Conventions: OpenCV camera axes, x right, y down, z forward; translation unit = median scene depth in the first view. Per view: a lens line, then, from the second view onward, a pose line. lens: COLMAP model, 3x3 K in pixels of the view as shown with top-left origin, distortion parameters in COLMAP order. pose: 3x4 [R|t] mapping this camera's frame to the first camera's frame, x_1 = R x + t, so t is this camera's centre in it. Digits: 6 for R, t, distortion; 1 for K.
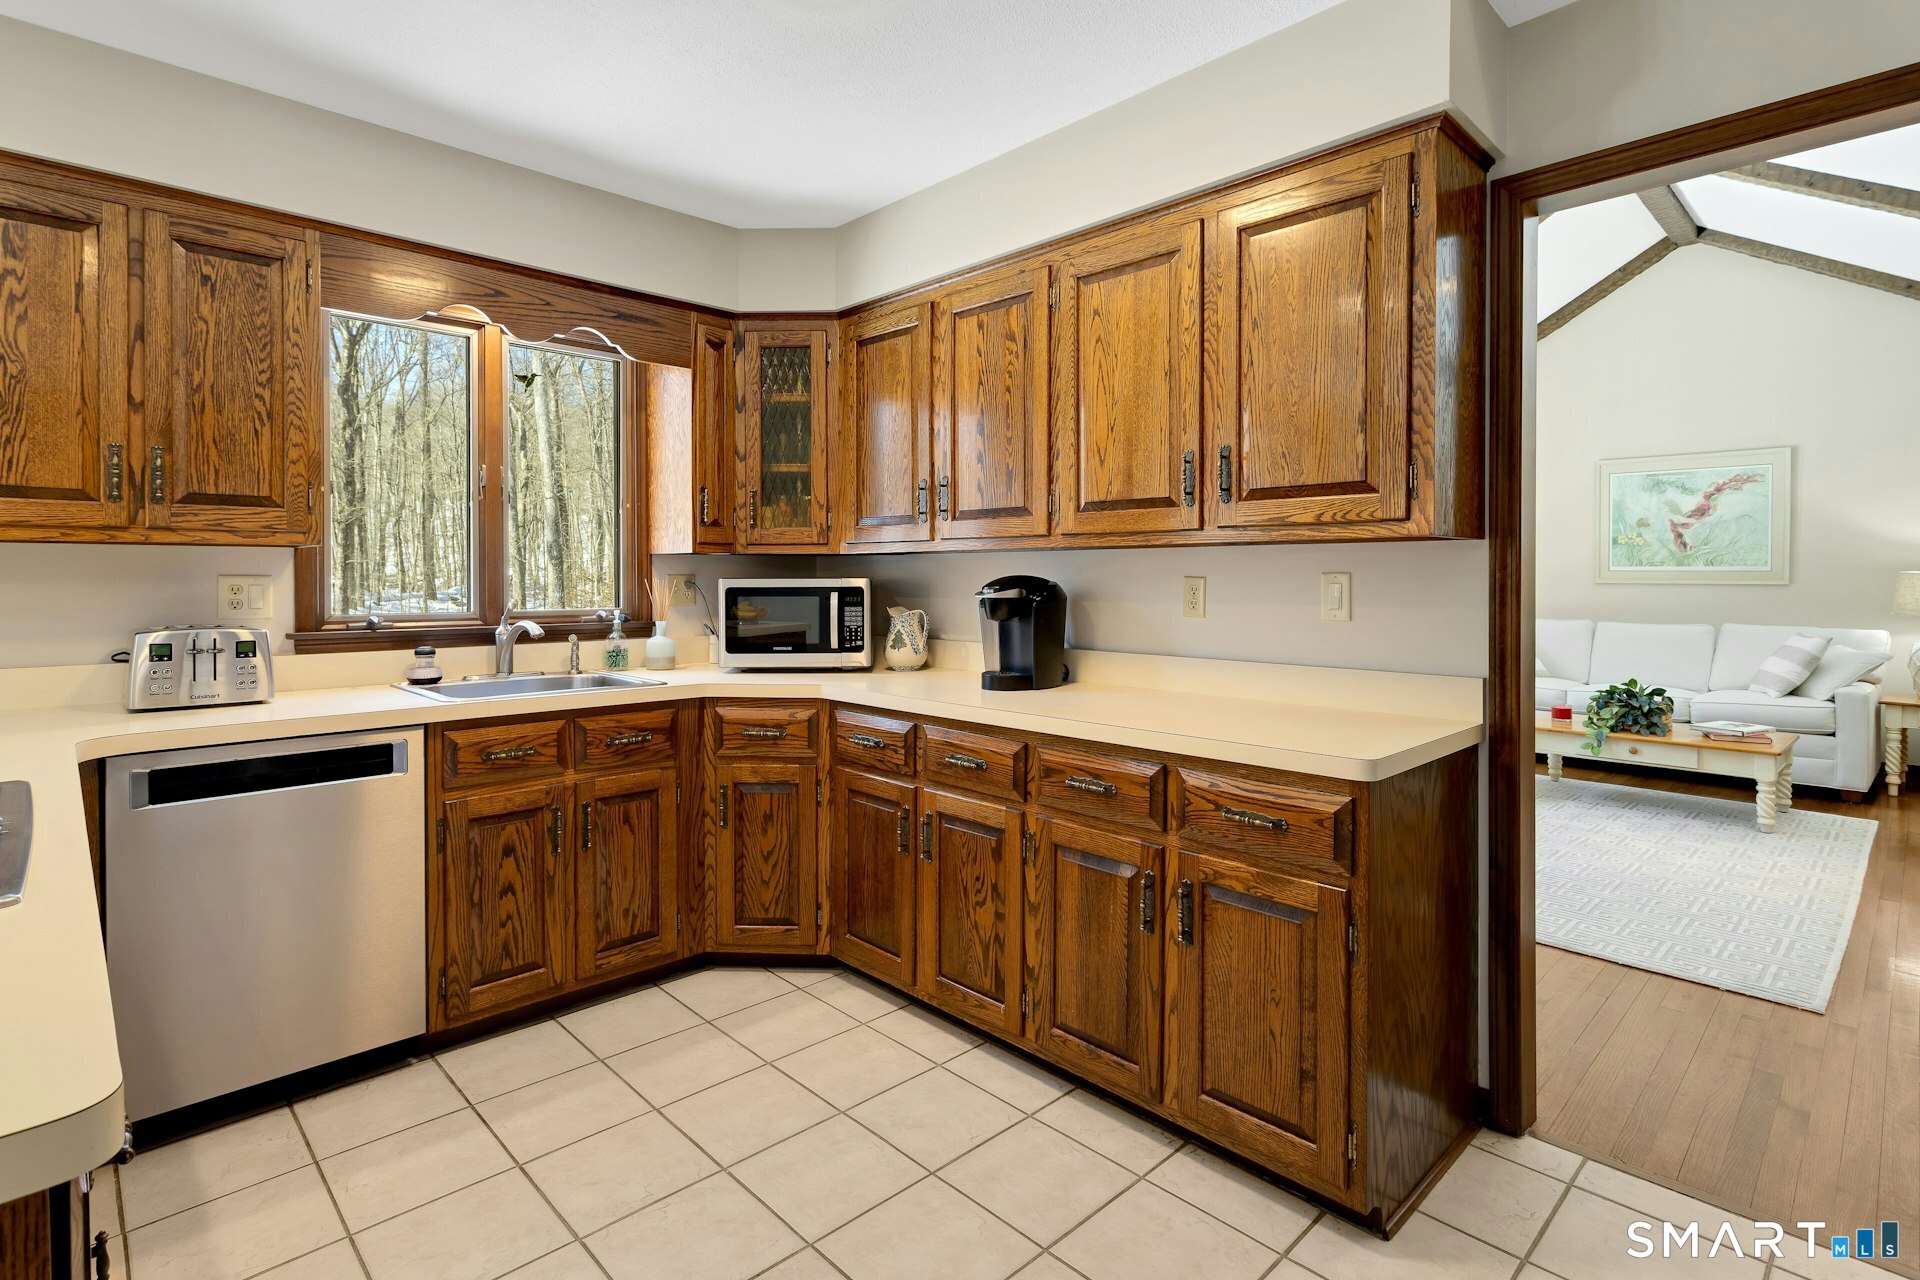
lens RADIAL K [[951.4, 0, 952.6], [0, 951.4, 583.4], [0, 0, 1]] dist [-0.012357, 0.002399]
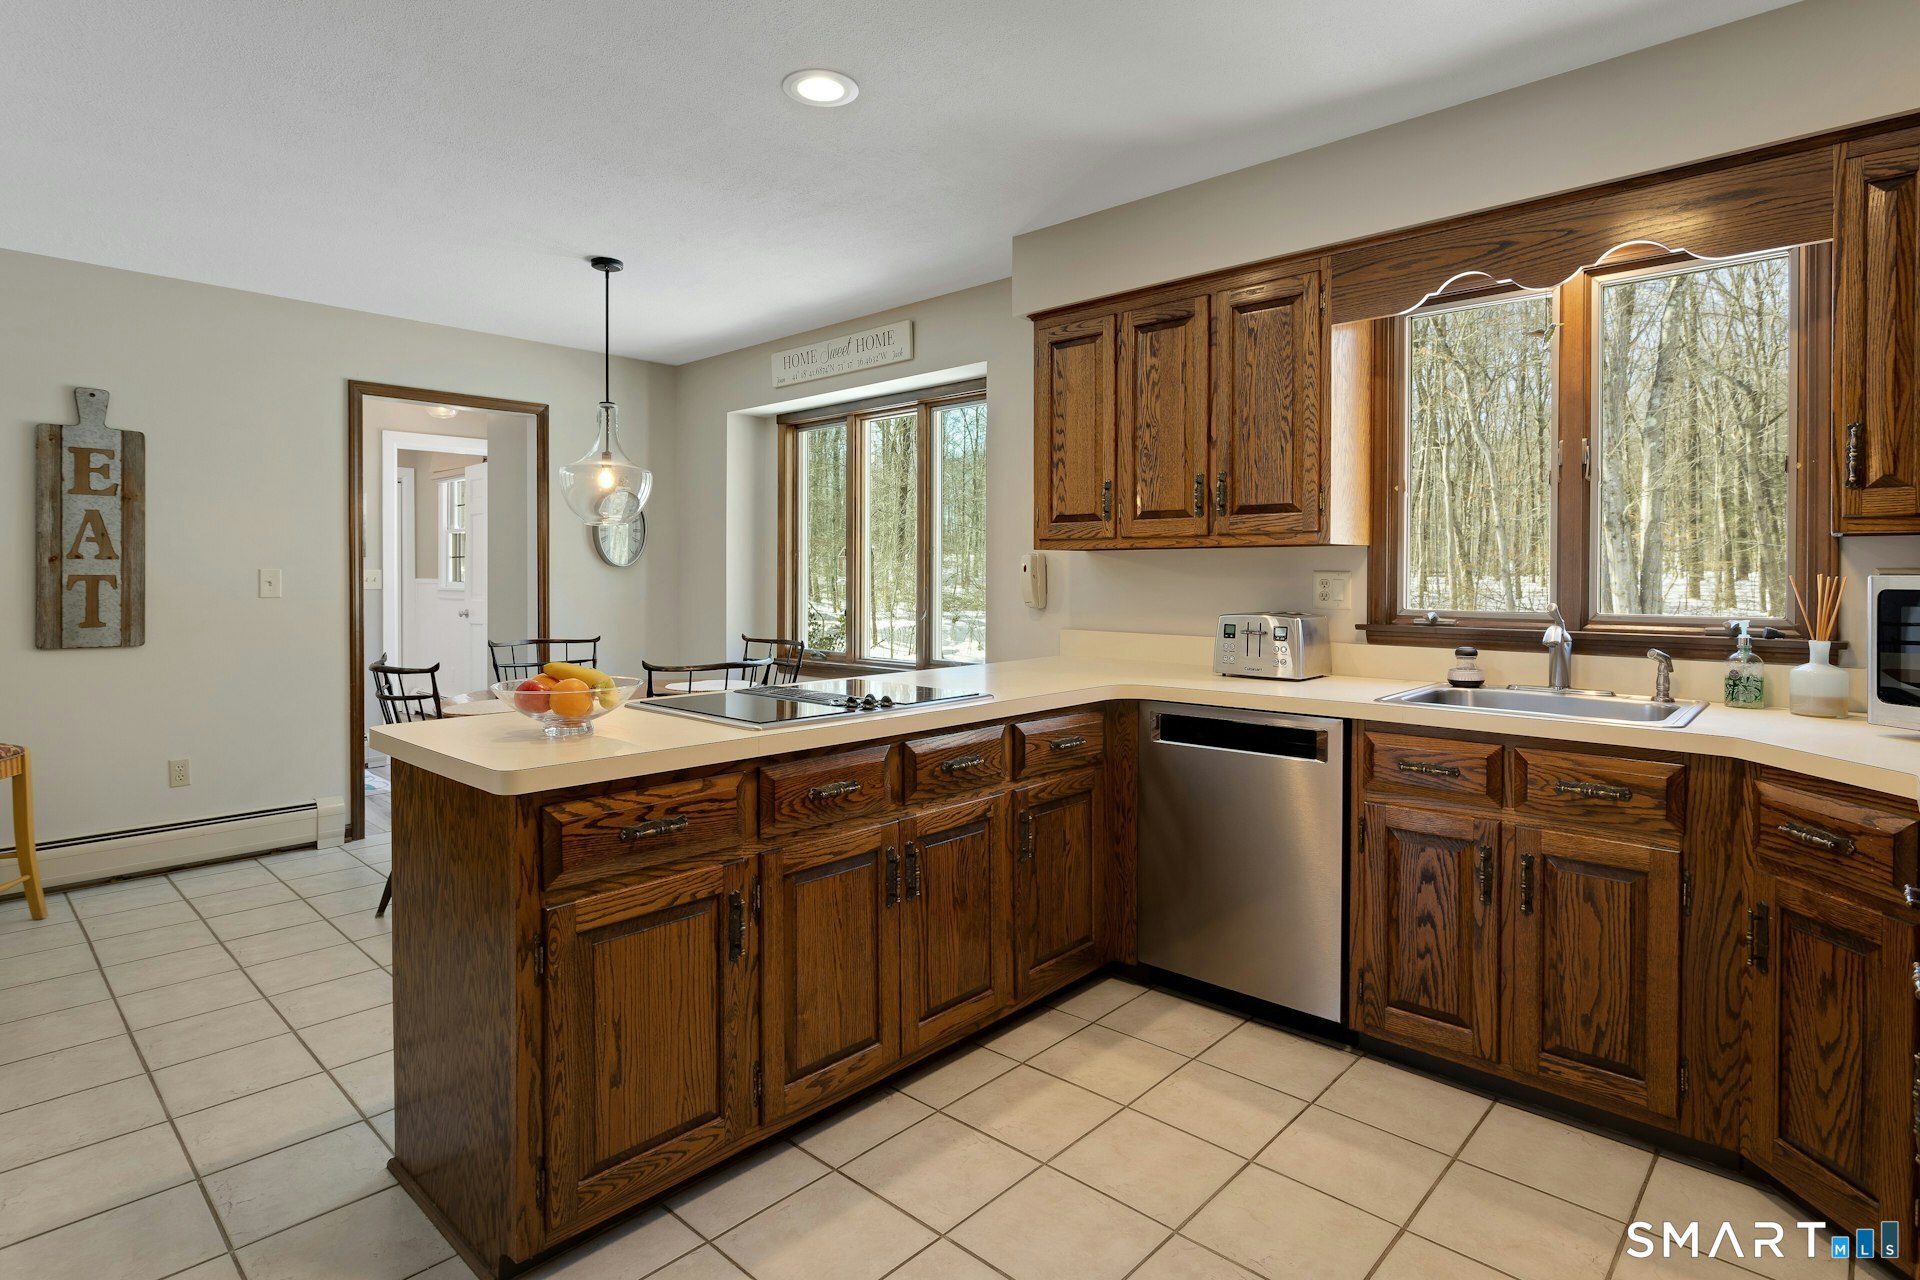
lens RADIAL K [[966.4, 0, 925.2], [0, 966.4, 583.3], [0, 0, 1]] dist [-0.028054, 0.004957]
pose [[0.027814, 0.009754, -0.999566, 0.364769], [-0.008267, 0.999920, 0.009528, -0.000722], [0.999579, 0.007998, 0.027892, 0.427632]]
